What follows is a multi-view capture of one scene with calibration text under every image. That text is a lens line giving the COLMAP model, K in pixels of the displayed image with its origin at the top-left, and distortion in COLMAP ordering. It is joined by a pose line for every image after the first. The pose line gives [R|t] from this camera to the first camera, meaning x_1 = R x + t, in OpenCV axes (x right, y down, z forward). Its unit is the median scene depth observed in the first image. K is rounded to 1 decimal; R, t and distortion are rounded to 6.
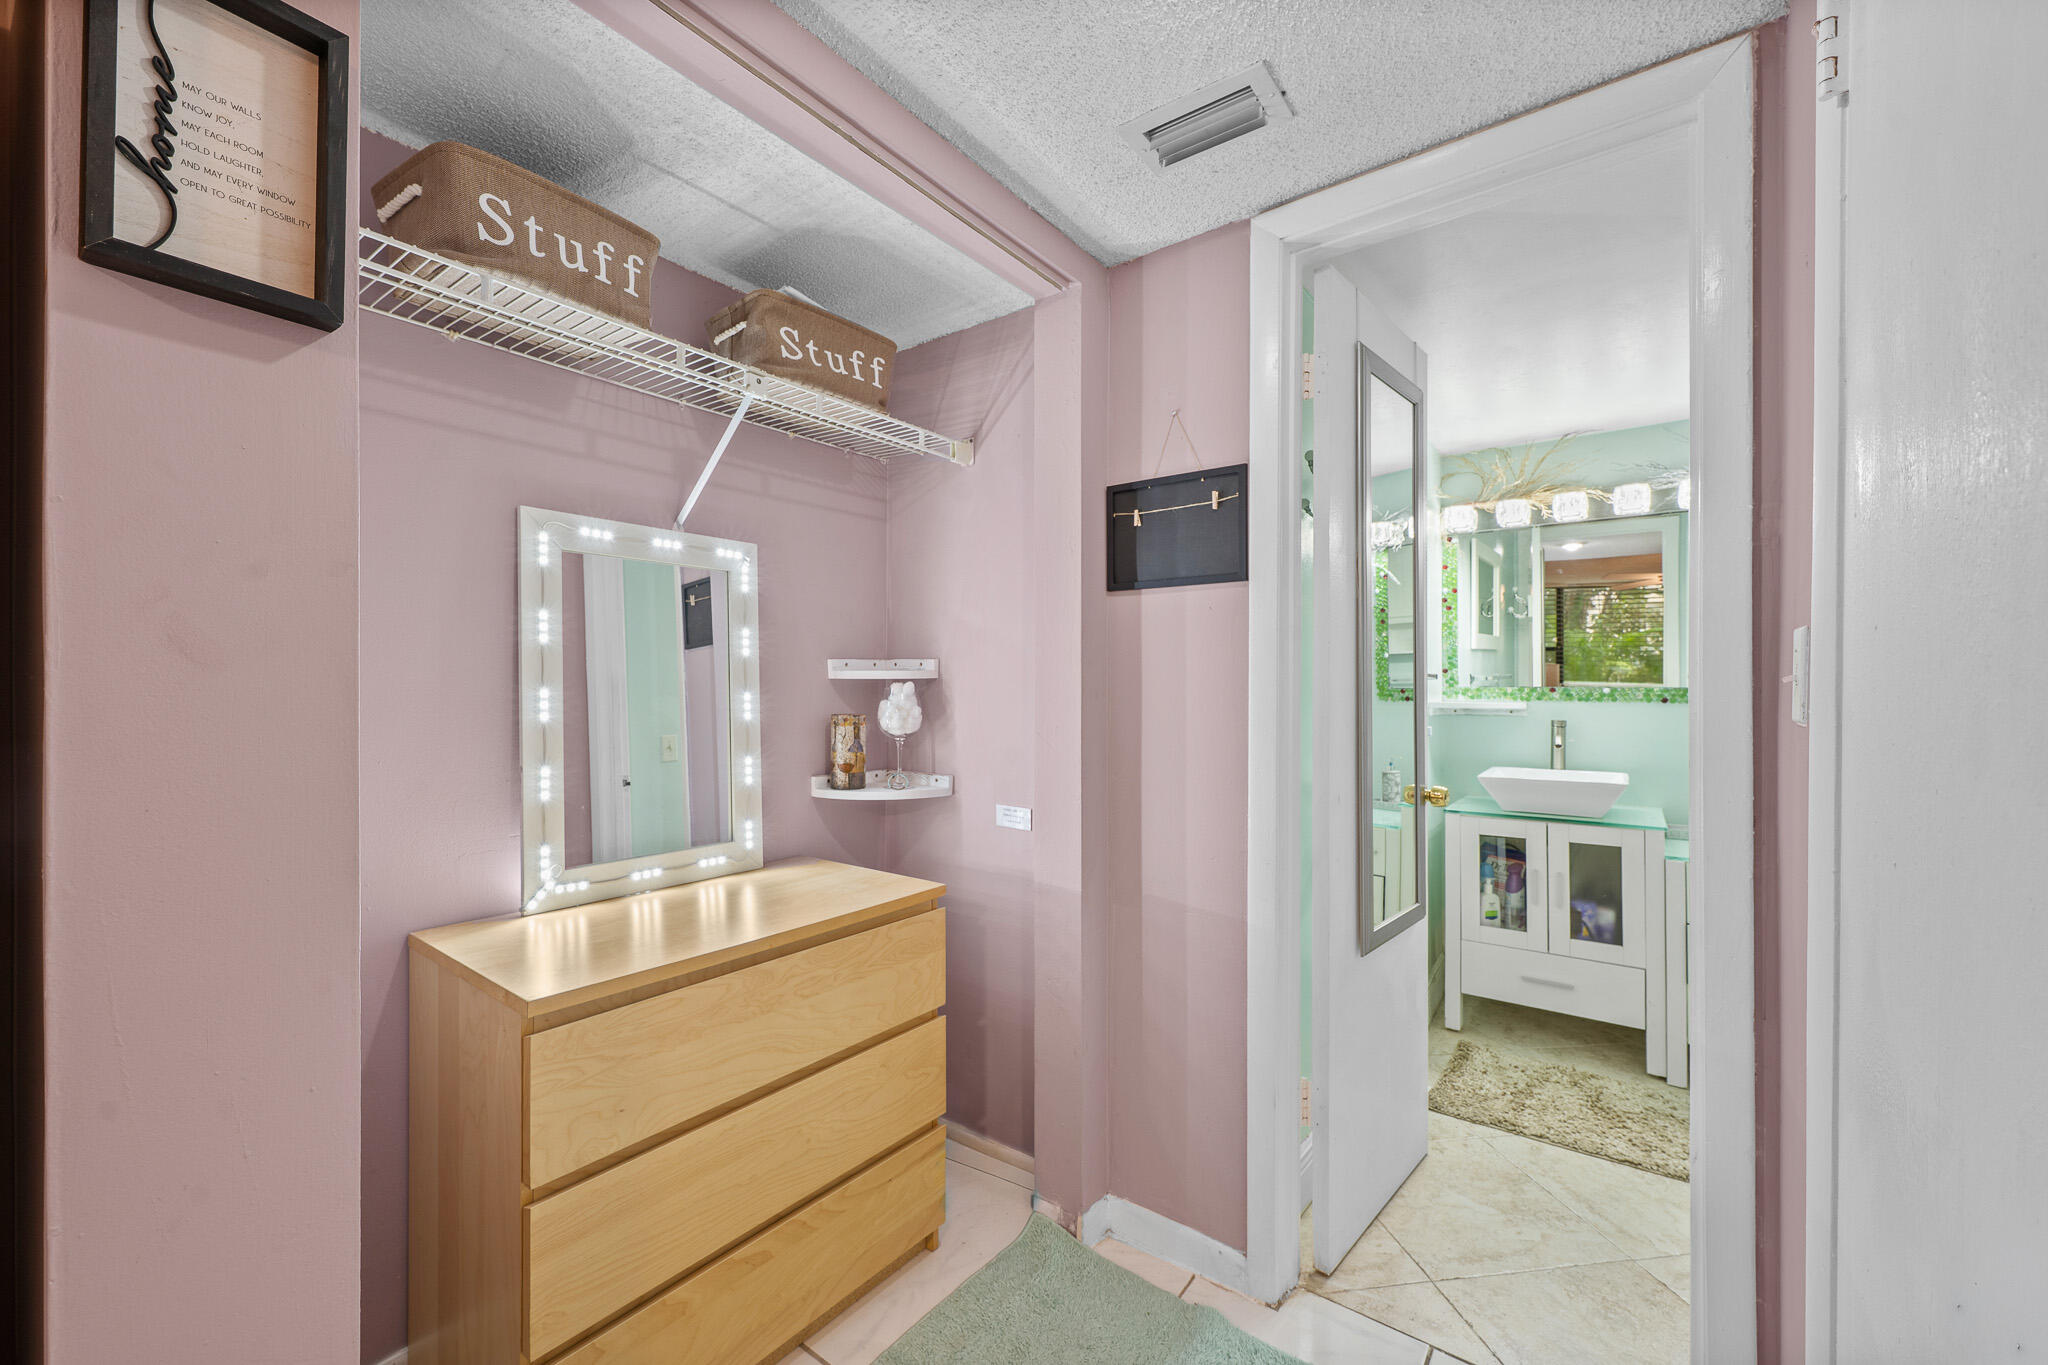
lens RADIAL K [[819.0, 0, 1012.5], [0, 819.0, 681.3], [0, 0, 1]] dist [0.002005, -0.000575]
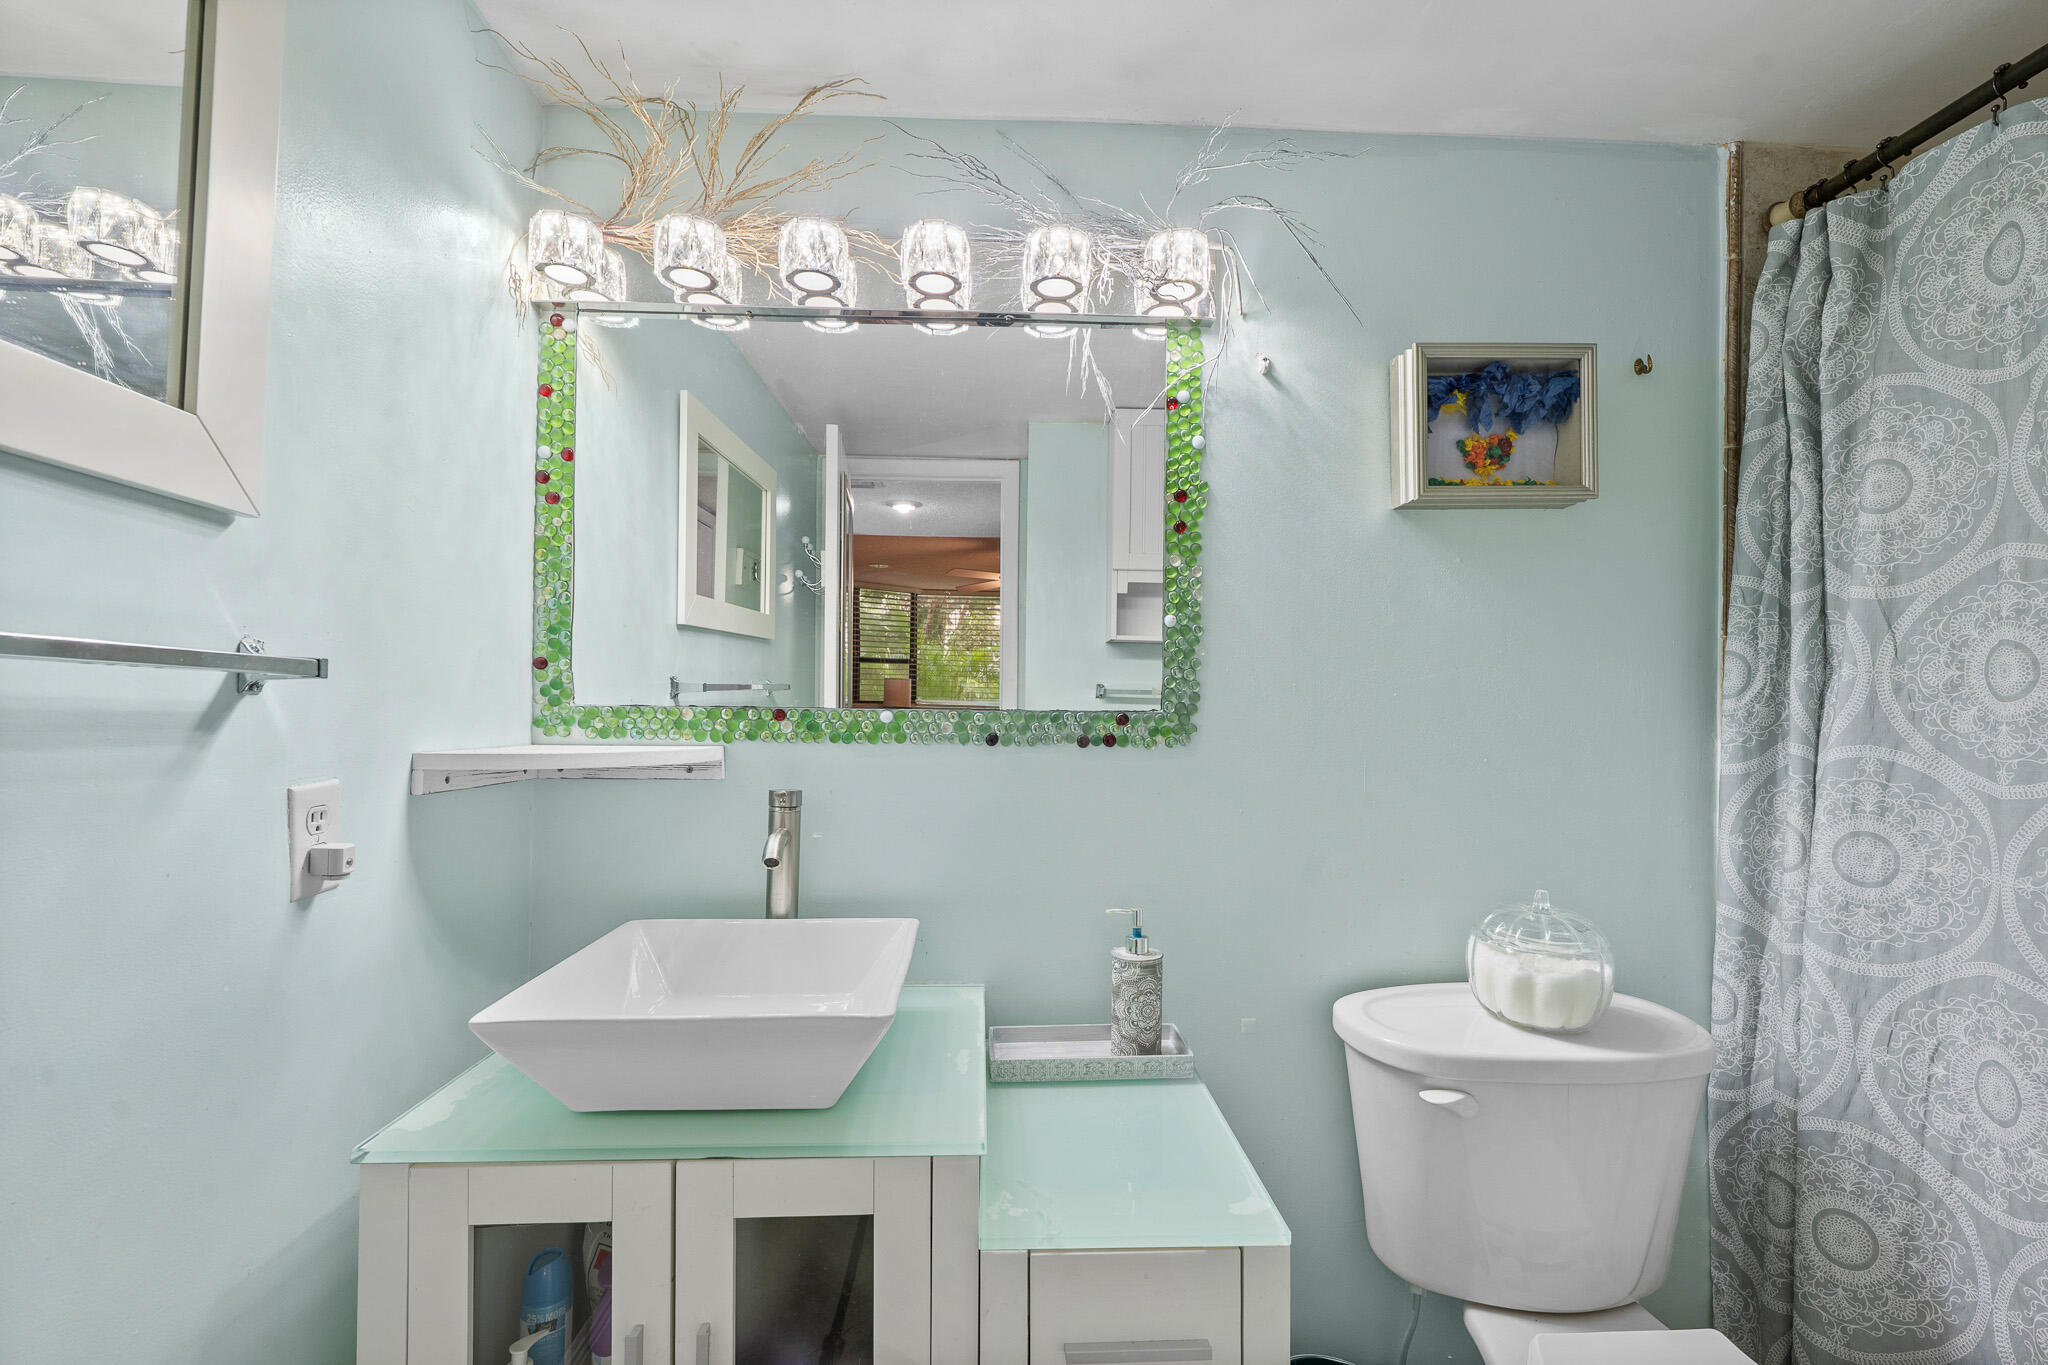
lens RADIAL K [[827.3, 0, 1047.5], [0, 827.3, 674.5], [0, 0, 1]] dist [-0.000084, 0.000056]
pose [[0.751687, 0.029201, 0.658873, 0.486868], [-0.012042, 0.999460, -0.030557, 0.001342], [-0.659410, 0.015035, 0.751633, 0.600078]]
